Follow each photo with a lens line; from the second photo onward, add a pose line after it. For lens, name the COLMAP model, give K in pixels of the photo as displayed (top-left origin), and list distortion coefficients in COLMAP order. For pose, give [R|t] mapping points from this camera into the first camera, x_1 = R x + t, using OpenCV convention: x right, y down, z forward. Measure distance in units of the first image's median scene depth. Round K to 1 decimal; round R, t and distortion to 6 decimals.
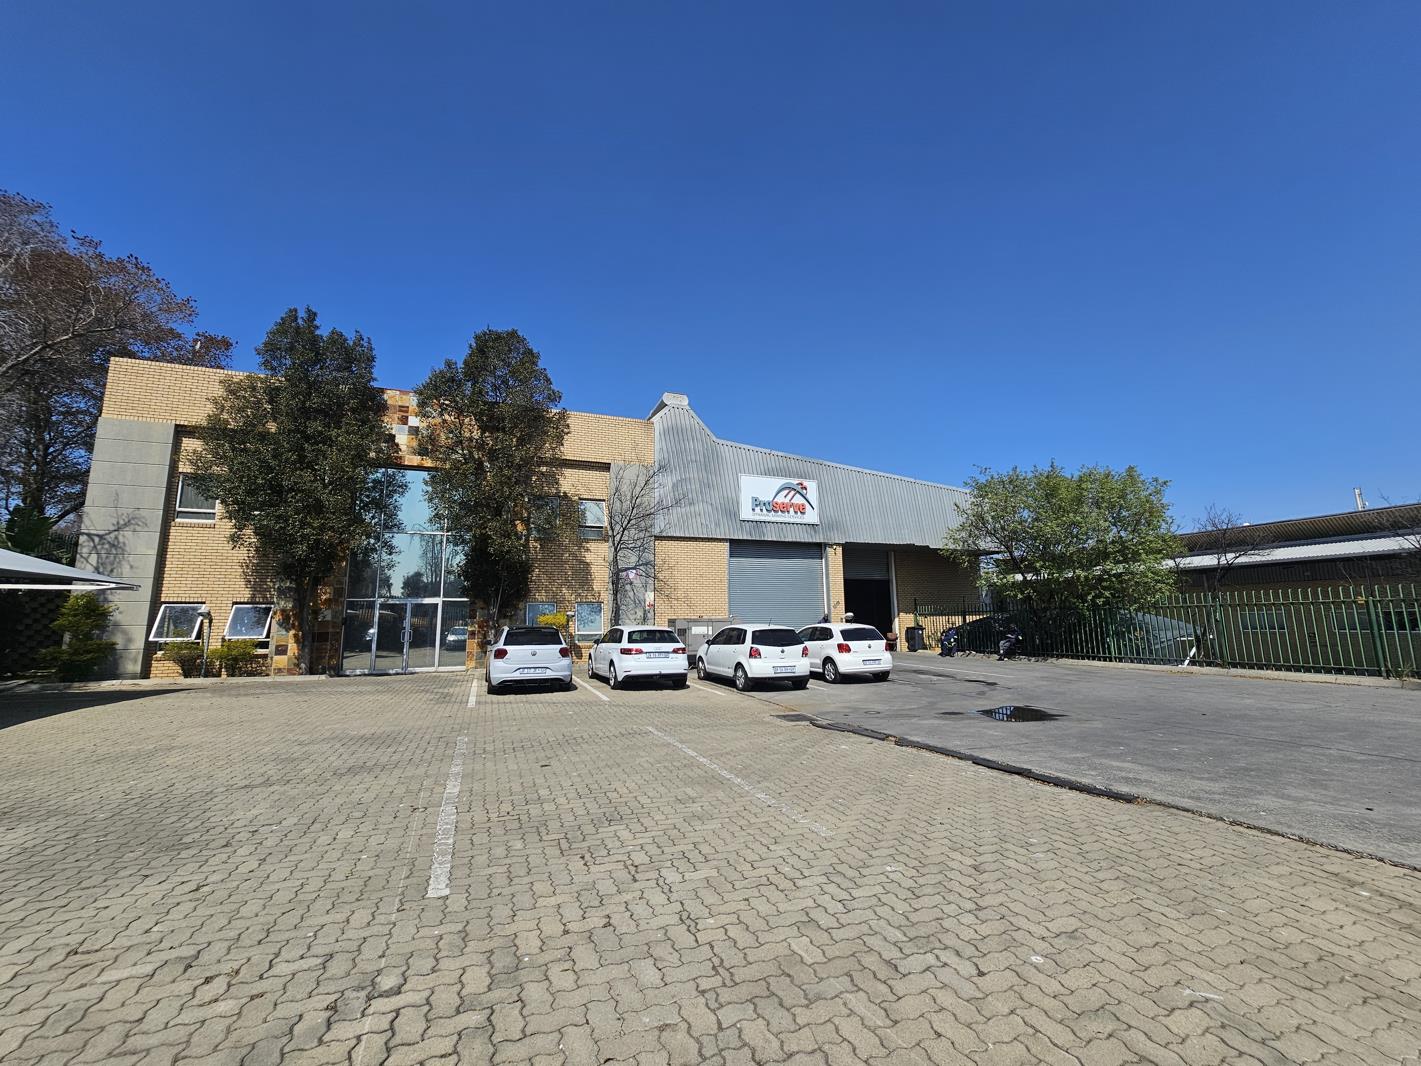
lens RADIAL K [[559.3, 0, 705.9], [0, 559.3, 521.5], [0, 0, 1]] dist [-0.000643, 0.000504]
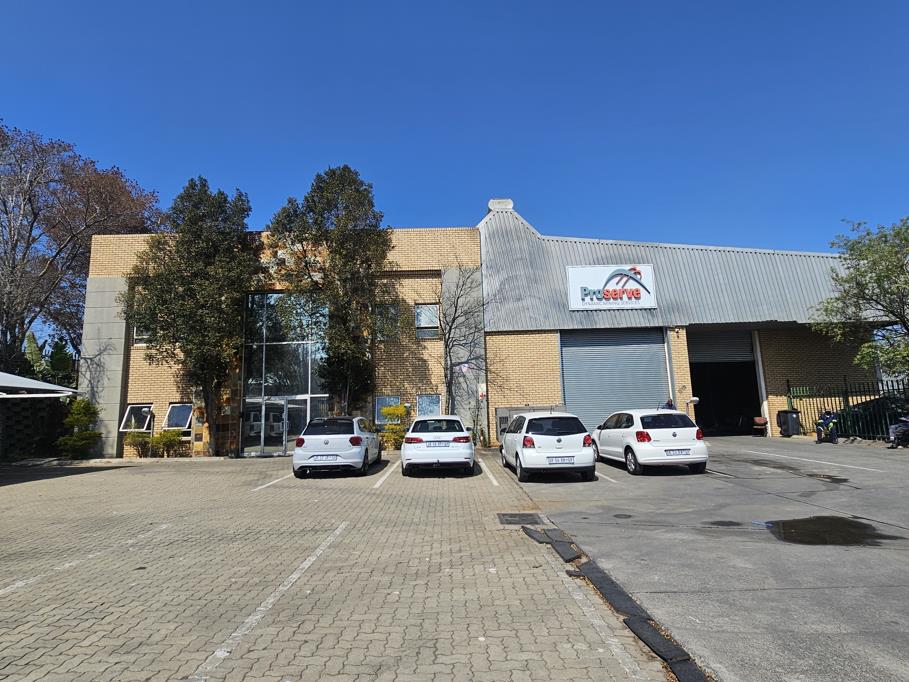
lens RADIAL K [[466.8, 0, 454.6], [0, 466.8, 332.6], [0, 0, 1]] dist [0.004749, -0.001392]
pose [[0.942494, -0.073045, -0.326143, 0.159726], [0.077704, 0.996976, 0.001261, 0.023133], [0.325065, -0.026531, 0.945319, 0.132389]]
